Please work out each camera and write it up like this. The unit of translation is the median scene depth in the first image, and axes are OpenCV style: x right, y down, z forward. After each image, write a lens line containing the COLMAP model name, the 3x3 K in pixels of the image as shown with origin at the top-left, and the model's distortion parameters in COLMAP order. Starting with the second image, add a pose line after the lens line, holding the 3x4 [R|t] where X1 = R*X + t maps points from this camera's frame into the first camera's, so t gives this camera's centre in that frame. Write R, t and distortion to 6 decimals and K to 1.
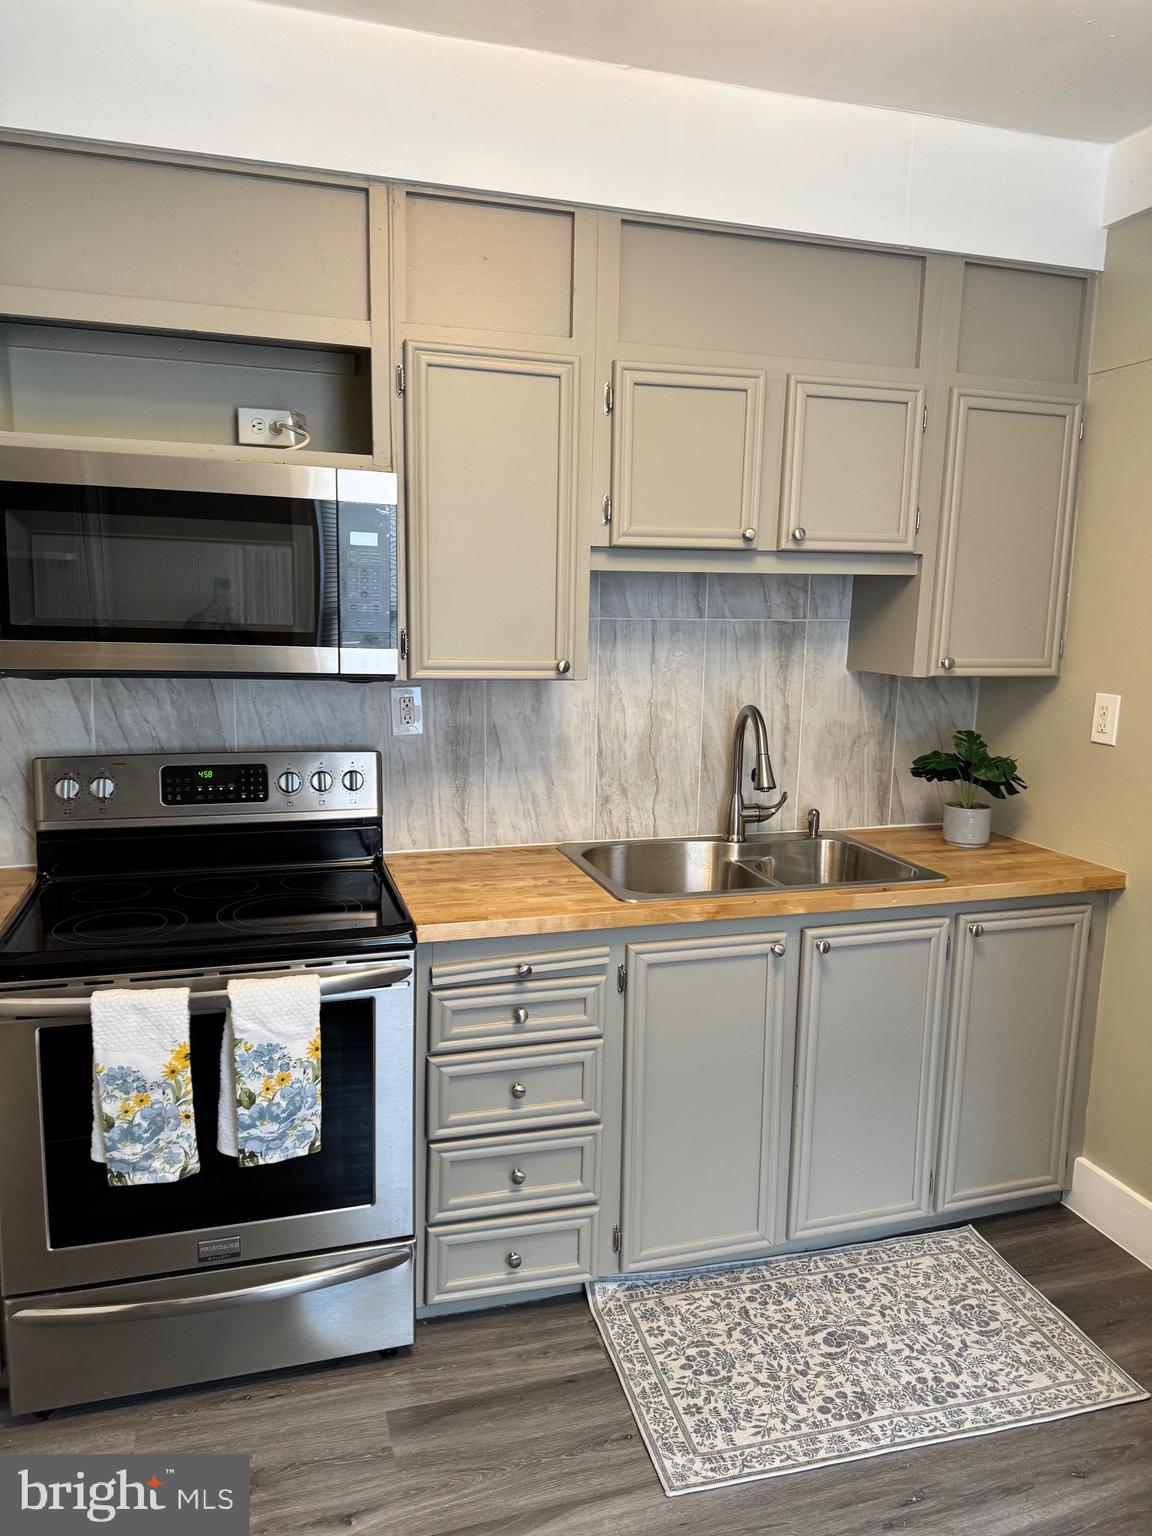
lens RADIAL K [[1090.4, 0, 578.4], [0, 1090.4, 752.2], [0, 0, 1]] dist [-0.006342, -0.007068]
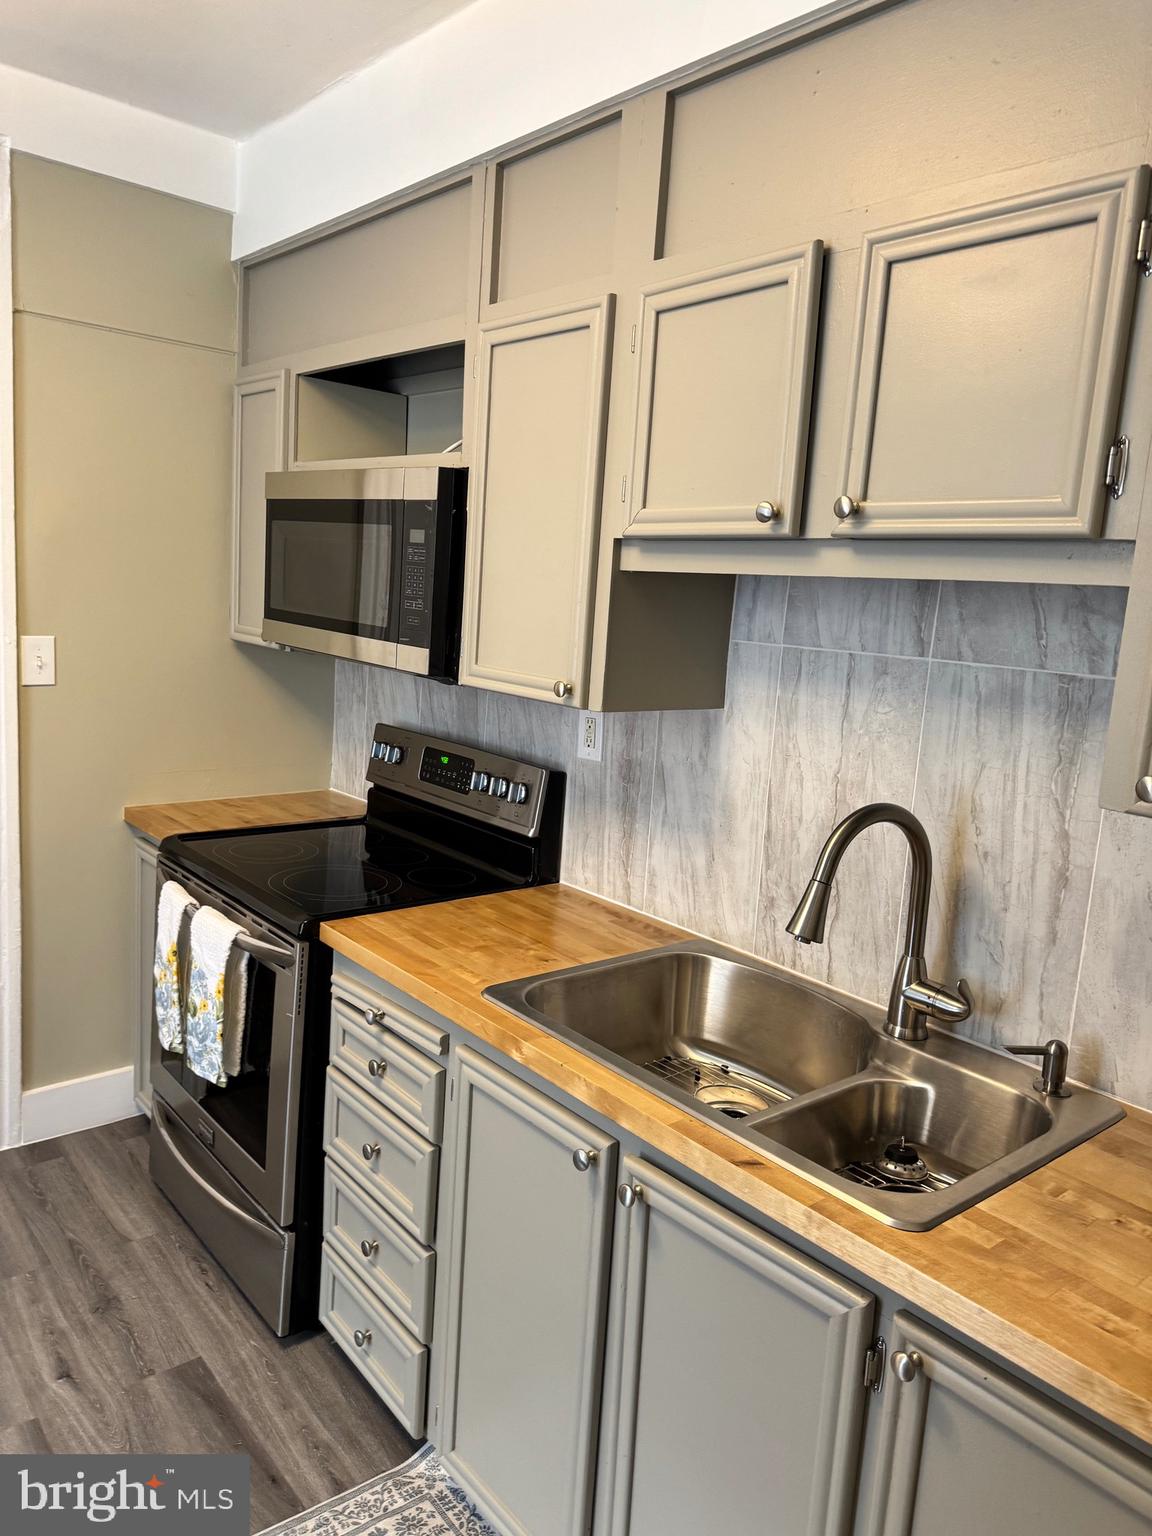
lens RADIAL K [[1058.4, 0, 569.0], [0, 1058.4, 745.7], [0, 0, 1]] dist [0.078599, -0.136055]
pose [[0.372378, 0.135476, -0.918140, 0.684929], [-0.187443, 0.979880, 0.068564, -0.090405], [0.908955, 0.146567, 0.390279, 0.689715]]
